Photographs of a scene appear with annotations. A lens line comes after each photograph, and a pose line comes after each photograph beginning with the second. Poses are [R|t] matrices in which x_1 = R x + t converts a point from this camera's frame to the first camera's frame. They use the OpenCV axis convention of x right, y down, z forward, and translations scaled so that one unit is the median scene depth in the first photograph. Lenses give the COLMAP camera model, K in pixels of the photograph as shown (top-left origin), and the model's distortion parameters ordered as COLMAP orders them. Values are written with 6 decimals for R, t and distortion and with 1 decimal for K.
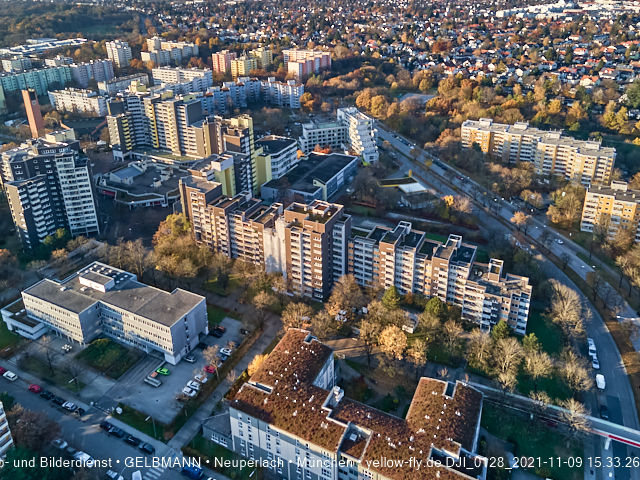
lens RADIAL K [[483.9, 0, 317.5], [0, 483.9, 151.3], [0, 0, 1]] dist [0.032940, 0.004005]
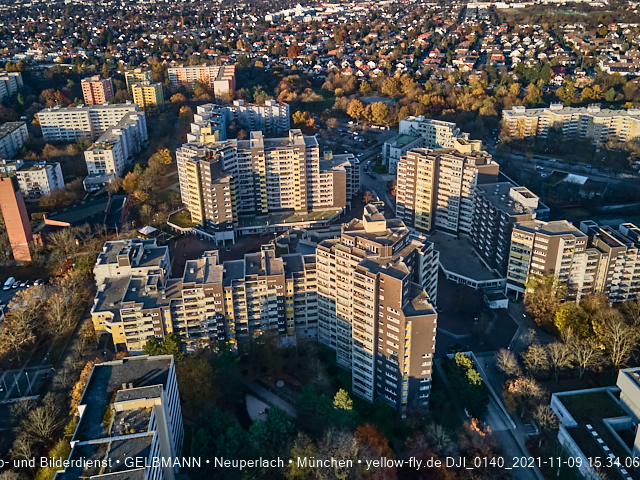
lens RADIAL K [[483.9, 0, 317.5], [0, 483.9, 151.3], [0, 0, 1]] dist [0.032940, 0.004005]
pose [[0.811402, -0.195847, 0.550700, -0.987806], [0.202580, 0.978022, 0.049336, -0.176486], [-0.548259, 0.071529, 0.833244, 0.546337]]
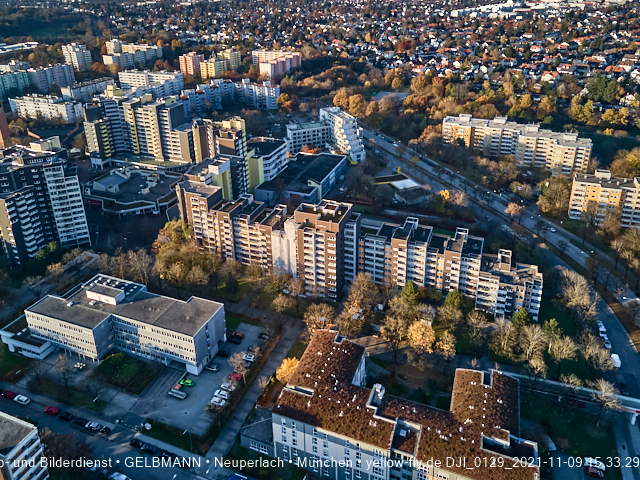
lens RADIAL K [[483.9, 0, 317.5], [0, 483.9, 151.3], [0, 0, 1]] dist [0.032940, 0.004005]
pose [[0.995509, -0.034042, 0.088330, -0.091076], [0.034145, 0.999417, 0.000340, -0.000069], [-0.088290, 0.002677, 0.996091, 0.006686]]
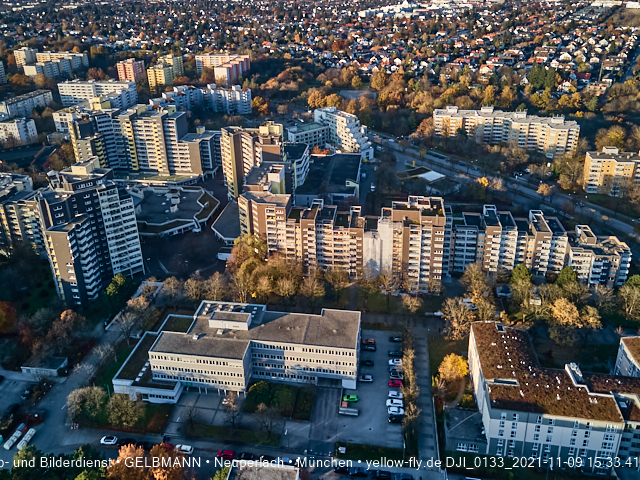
lens RADIAL K [[483.9, 0, 317.5], [0, 483.9, 151.3], [0, 0, 1]] dist [0.032940, 0.004005]
pose [[0.947368, -0.111717, 0.300022, -0.429263], [0.113254, 0.993490, 0.012320, -0.023342], [-0.299445, 0.022307, 0.953853, 0.090599]]
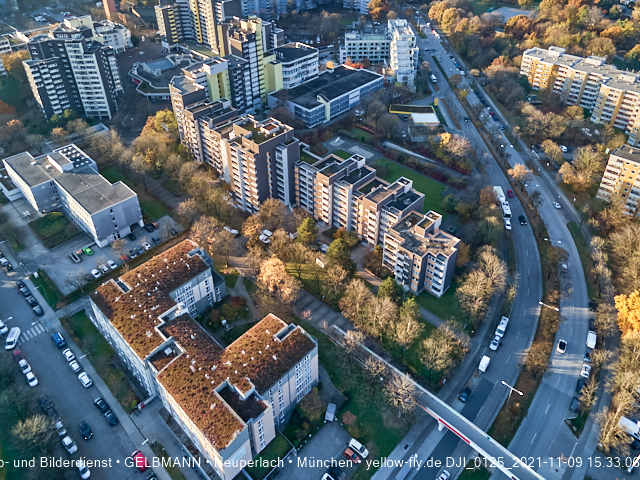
lens RADIAL K [[479.1, 0, 317.2], [0, 479.1, 159.6], [0, 0, 1]] dist [0.038463, 0.004220]
pose [[0.954594, 0.165068, -0.247996, 0.299091], [-0.108212, 0.967725, 0.227593, -0.040719], [0.277560, -0.190423, 0.941647, 0.106184]]
